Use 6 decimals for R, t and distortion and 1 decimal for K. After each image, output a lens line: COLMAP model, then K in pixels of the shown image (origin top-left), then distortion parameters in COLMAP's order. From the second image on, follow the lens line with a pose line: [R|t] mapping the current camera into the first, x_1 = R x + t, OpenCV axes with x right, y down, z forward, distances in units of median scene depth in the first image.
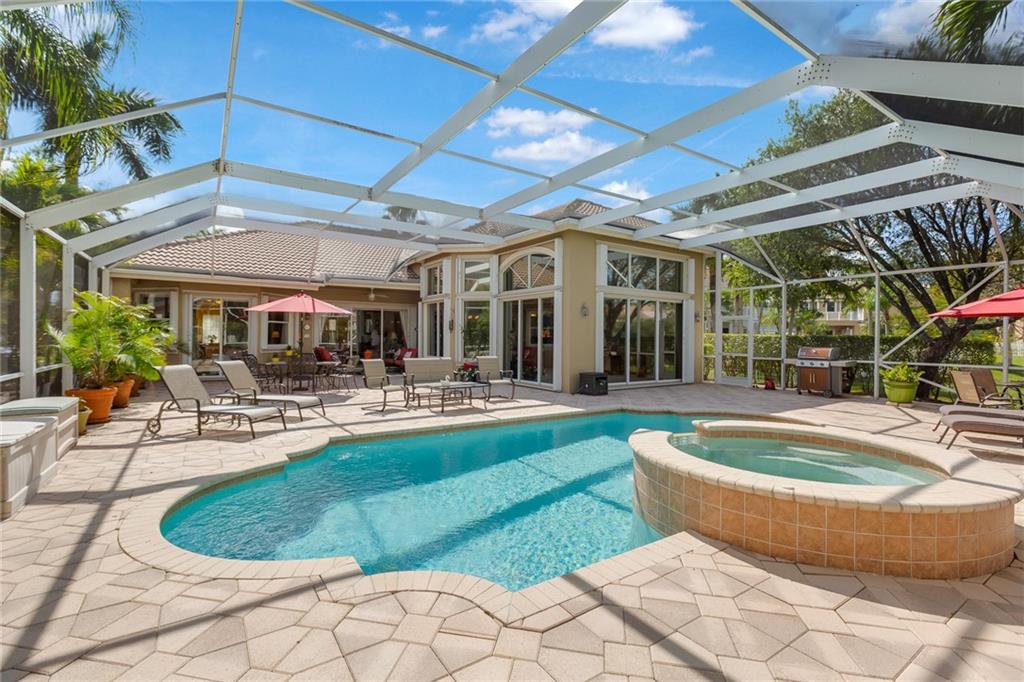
lens RADIAL K [[456.5, 0, 511.0], [0, 456.5, 338.9], [0, 0, 1]] dist [0.003281, -0.000663]
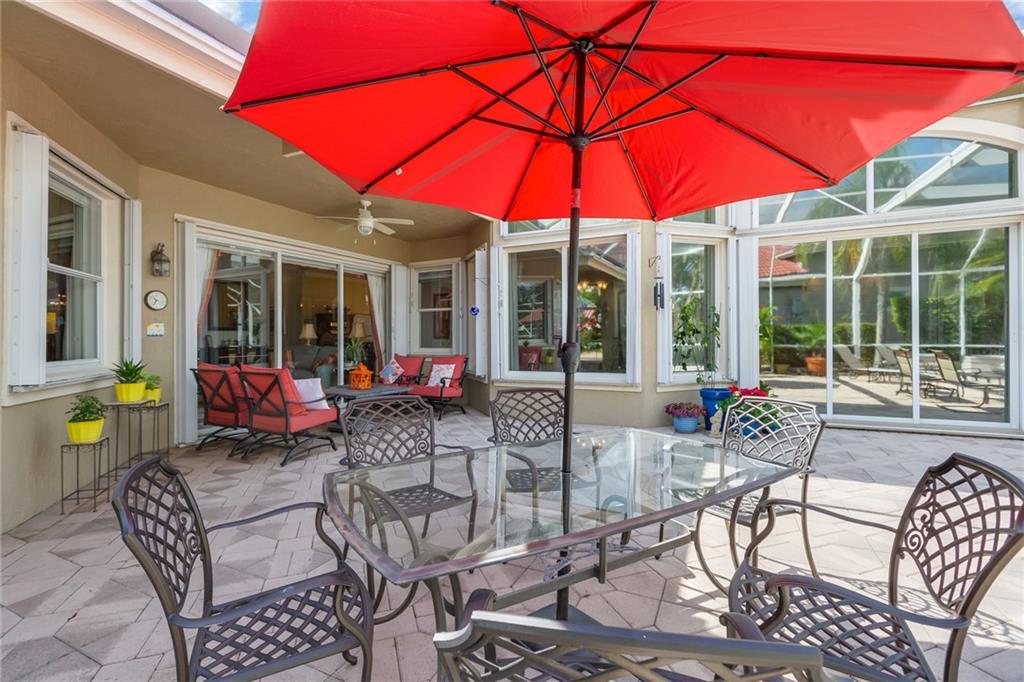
lens RADIAL K [[456.5, 0, 514.8], [0, 456.5, 335.7], [0, 0, 1]] dist [0.003281, -0.000663]
pose [[0.856426, -0.015444, 0.516039, -0.431609], [0.018577, 0.999827, -0.000908, 0.002585], [-0.515936, 0.010364, 0.856565, 0.664631]]
